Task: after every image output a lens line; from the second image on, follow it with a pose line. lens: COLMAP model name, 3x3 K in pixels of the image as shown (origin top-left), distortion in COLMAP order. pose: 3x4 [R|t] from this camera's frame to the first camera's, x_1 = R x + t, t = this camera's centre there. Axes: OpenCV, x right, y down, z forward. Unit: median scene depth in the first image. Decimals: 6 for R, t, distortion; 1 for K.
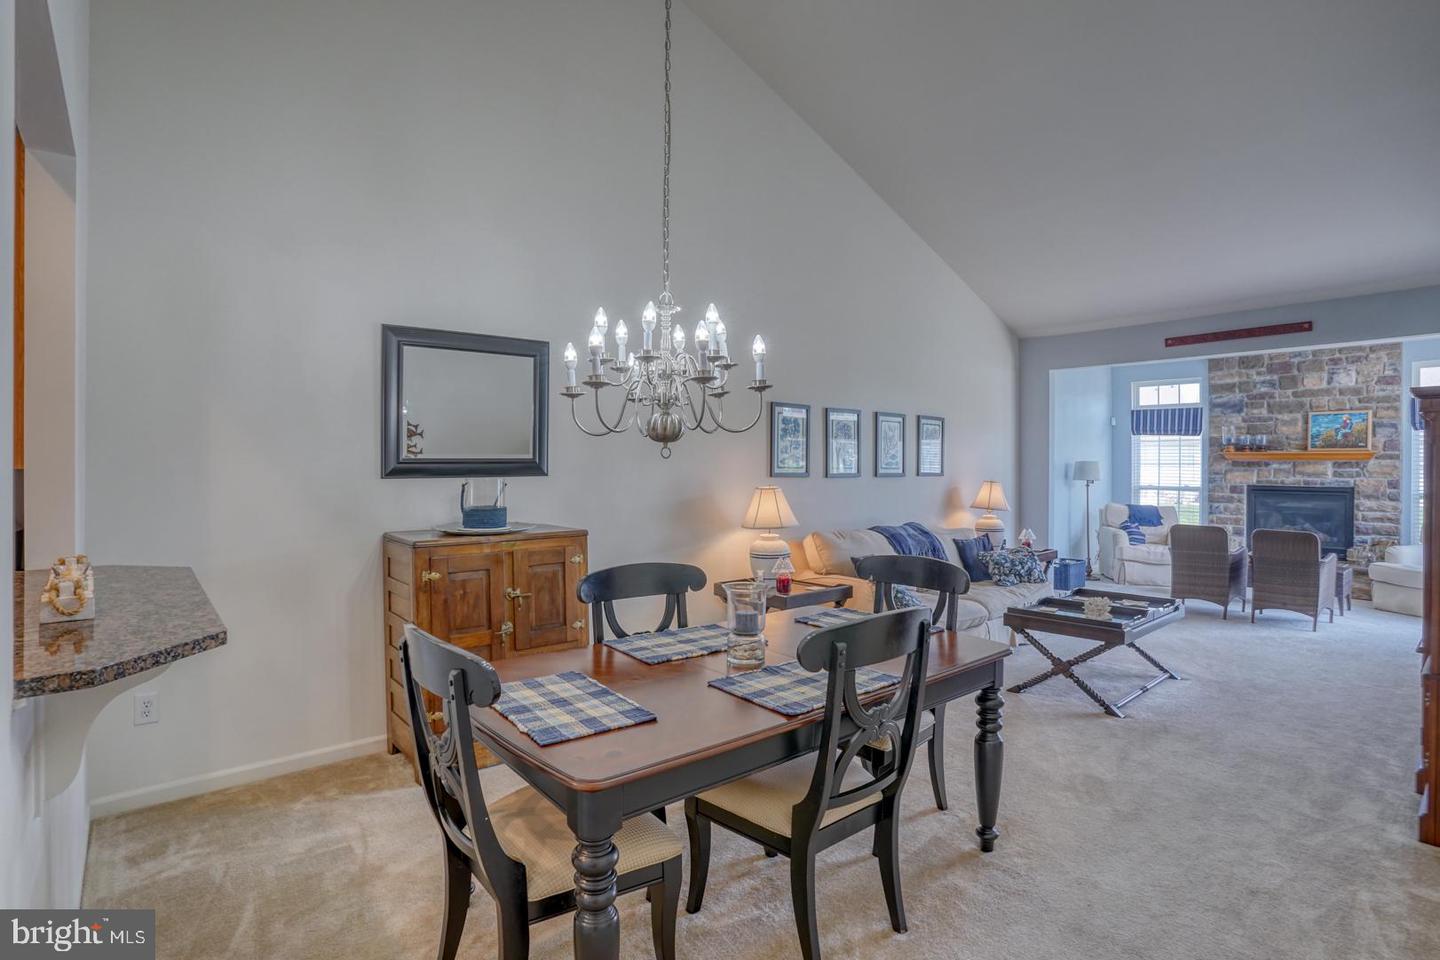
lens RADIAL K [[709.4, 0, 705.3], [0, 709.4, 459.5], [0, 0, 1]] dist [-0.061129, 0.020666]
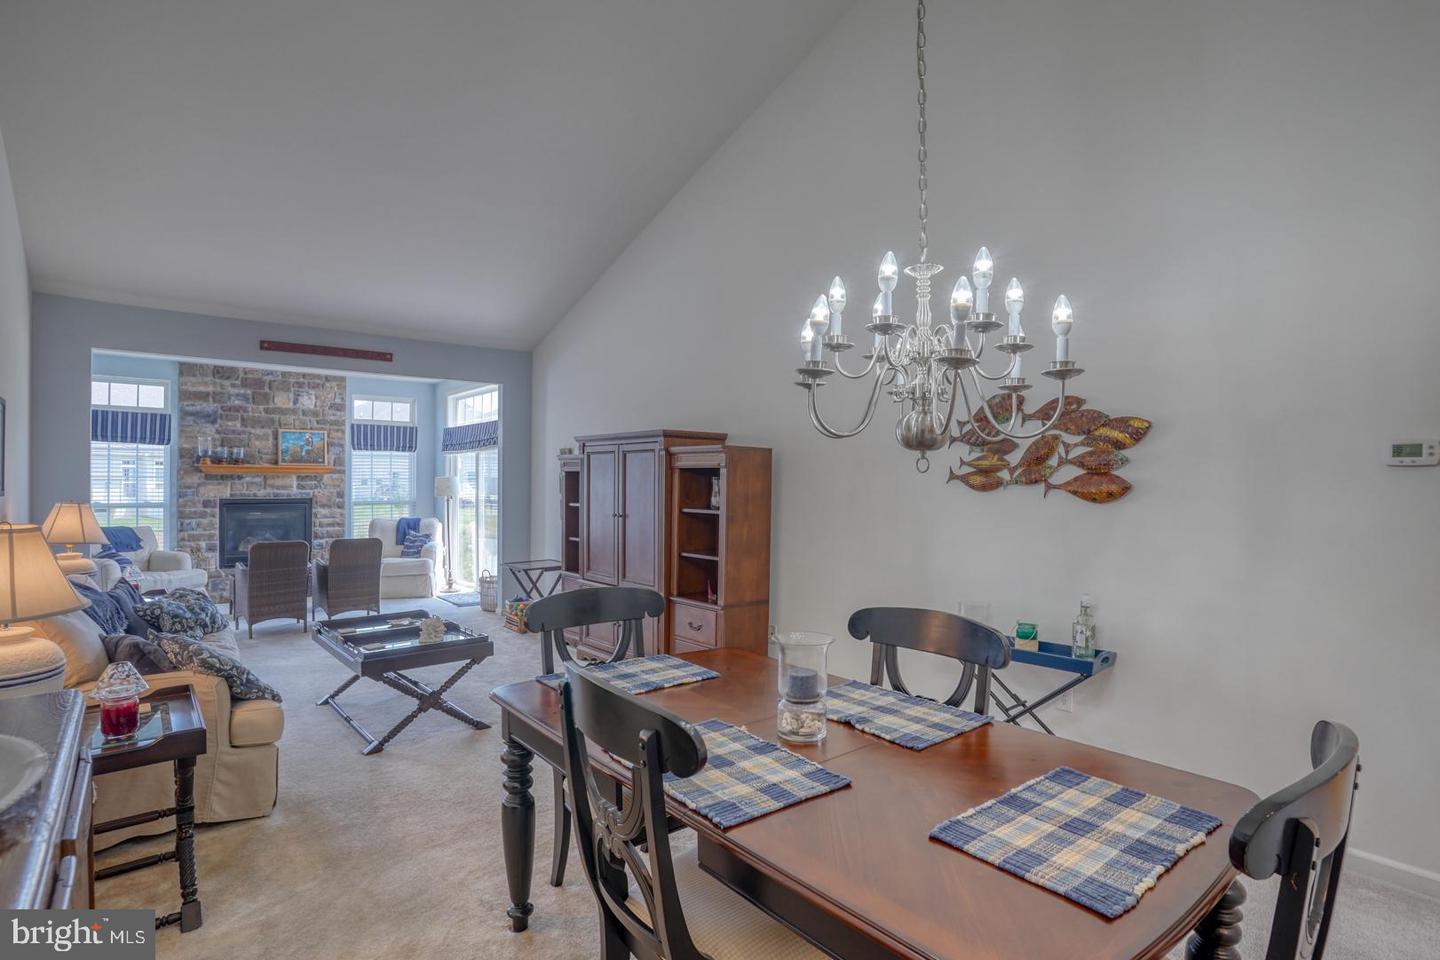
lens RADIAL K [[709.4, 0, 722.2], [0, 709.4, 473.9], [0, 0, 1]] dist [-0.061129, 0.020666]
pose [[-0.009123, 0.005777, 0.999942, -0.213958], [-0.008787, 0.999944, -0.005857, 0.001545], [-0.999920, -0.008840, -0.009072, 0.329658]]
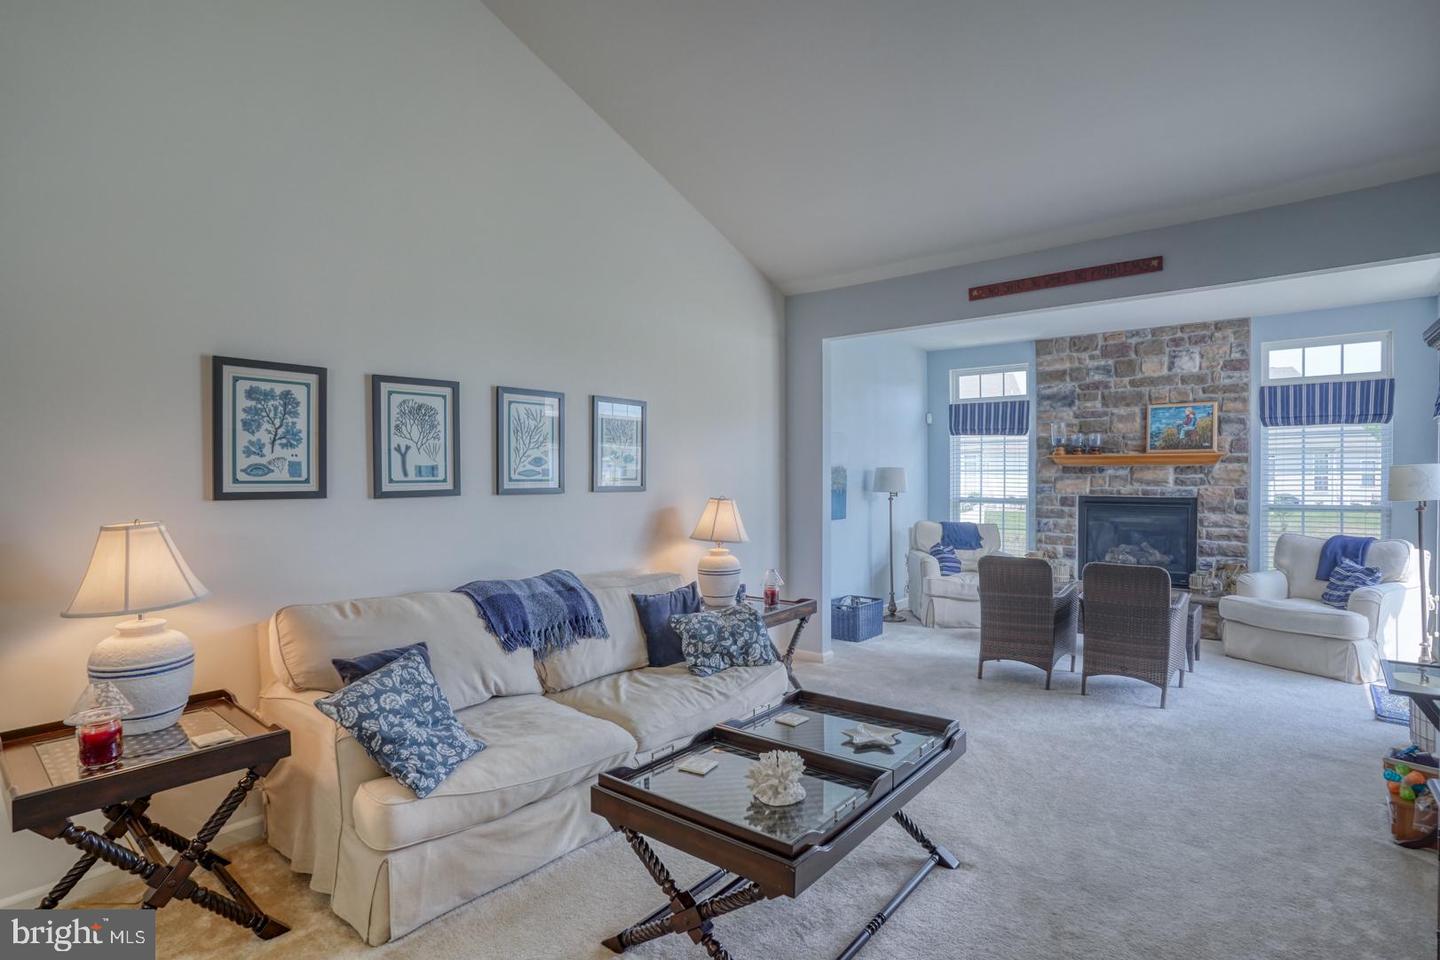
lens RADIAL K [[709.4, 0, 711.0], [0, 709.4, 481.5], [0, 0, 1]] dist [-0.061129, 0.020666]
pose [[0.984293, -0.010165, 0.176249, 0.237949], [0.007381, 0.999838, 0.016443, 0.003832], [-0.176387, -0.014884, 0.984208, 0.294433]]
